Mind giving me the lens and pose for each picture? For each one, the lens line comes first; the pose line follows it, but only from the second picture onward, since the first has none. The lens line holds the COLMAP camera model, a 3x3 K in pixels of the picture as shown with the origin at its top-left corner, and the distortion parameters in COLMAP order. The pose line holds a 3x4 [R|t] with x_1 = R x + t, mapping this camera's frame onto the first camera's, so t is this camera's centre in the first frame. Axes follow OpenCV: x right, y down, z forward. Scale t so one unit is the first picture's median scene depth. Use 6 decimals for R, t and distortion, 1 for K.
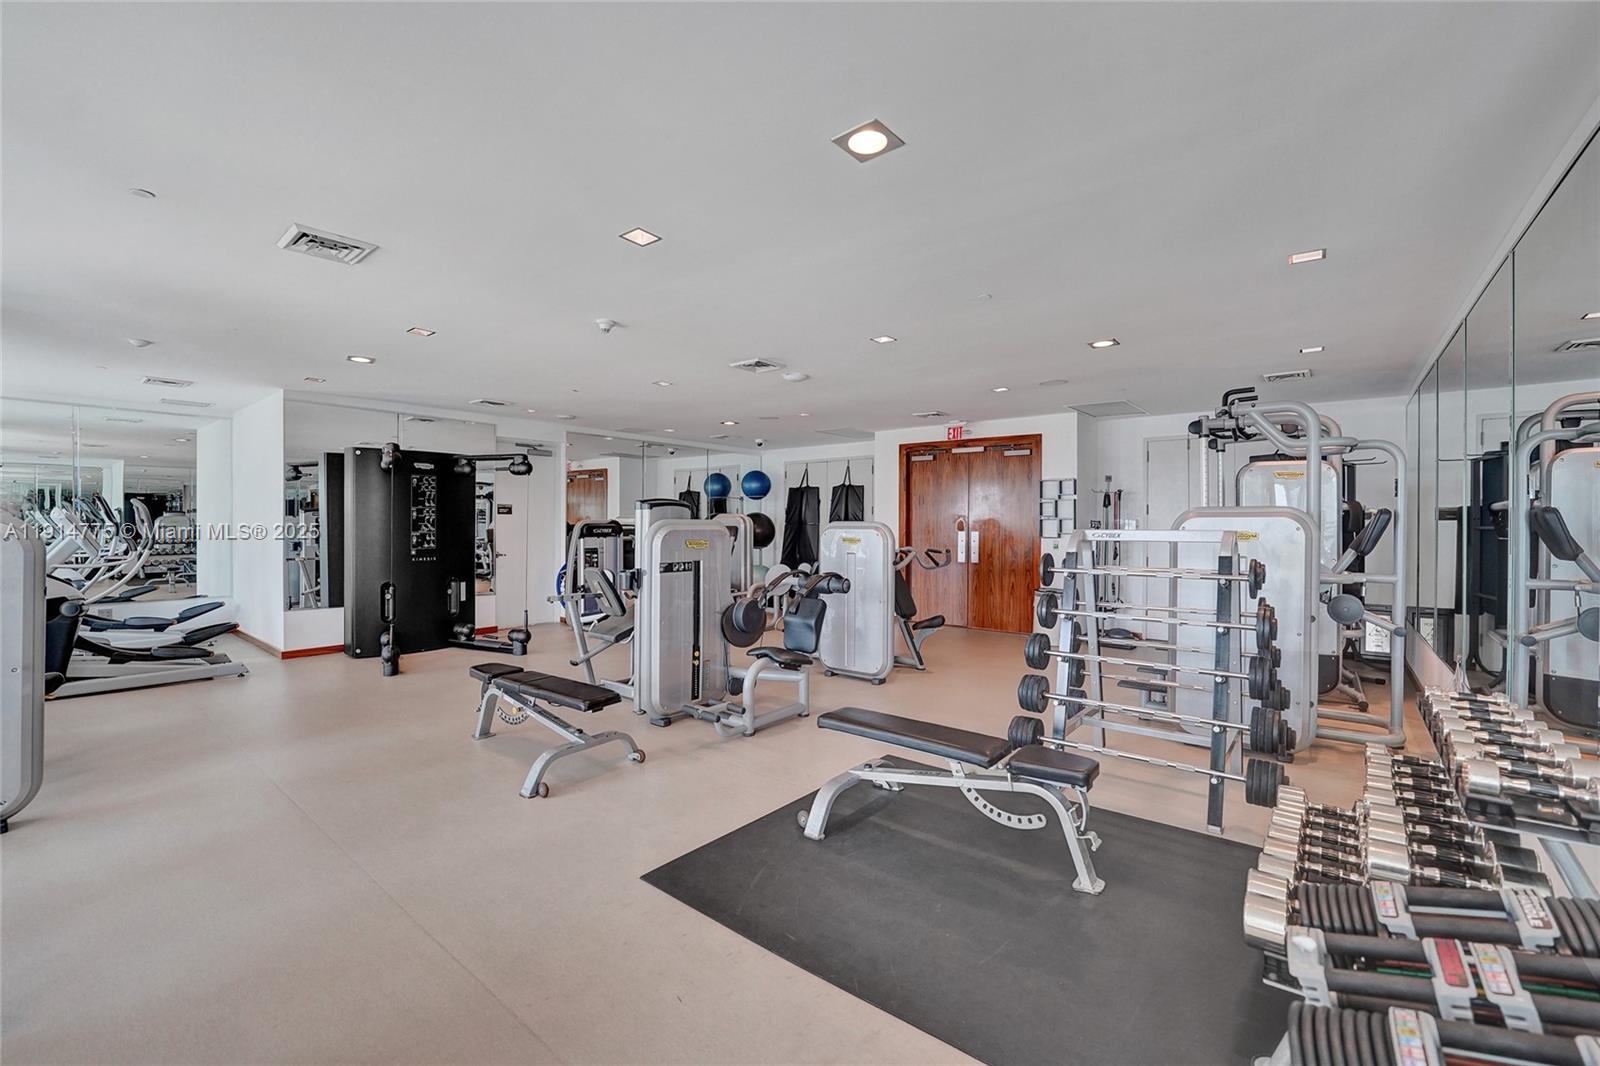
lens RADIAL K [[663.4, 0, 801.0], [0, 663.4, 526.1], [0, 0, 1]] dist [0.000004, -0.000076]
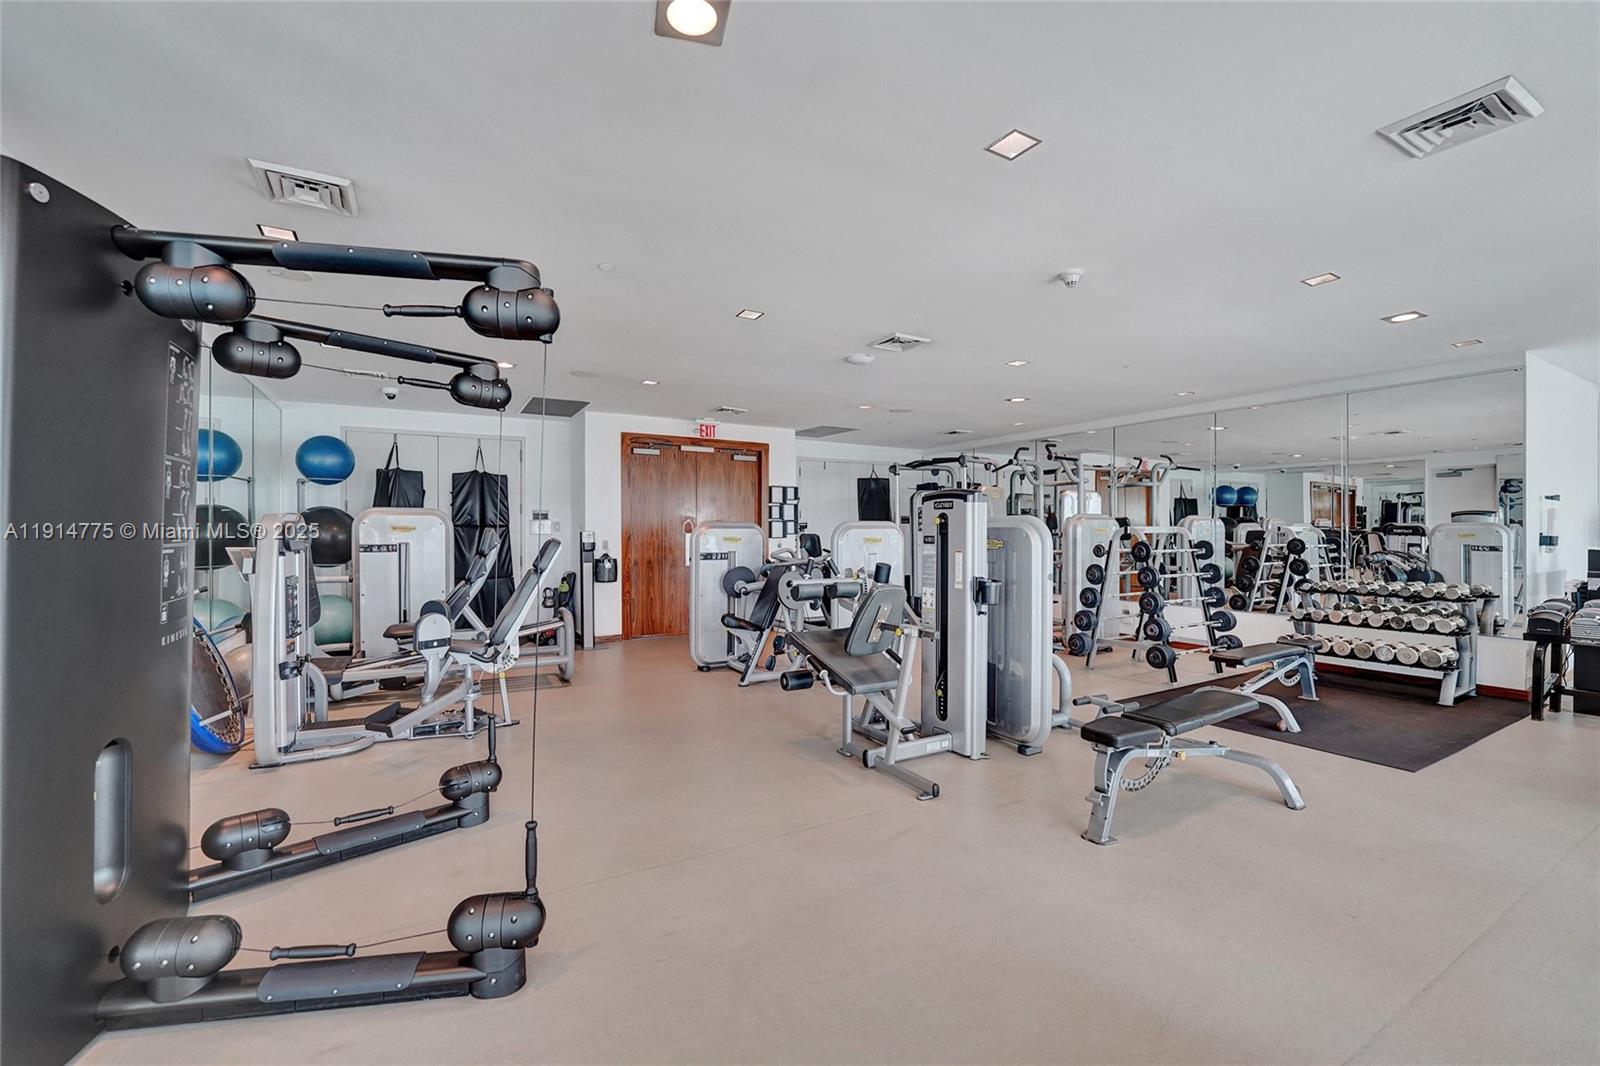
lens RADIAL K [[663.4, 0, 799.4], [0, 663.4, 529.3], [0, 0, 1]] dist [0.000004, -0.000076]
pose [[0.356469, -0.001756, 0.934306, -0.603458], [0.007109, 0.999974, -0.000833, 0.003799], [-0.934280, 0.006939, 0.356472, 0.520535]]
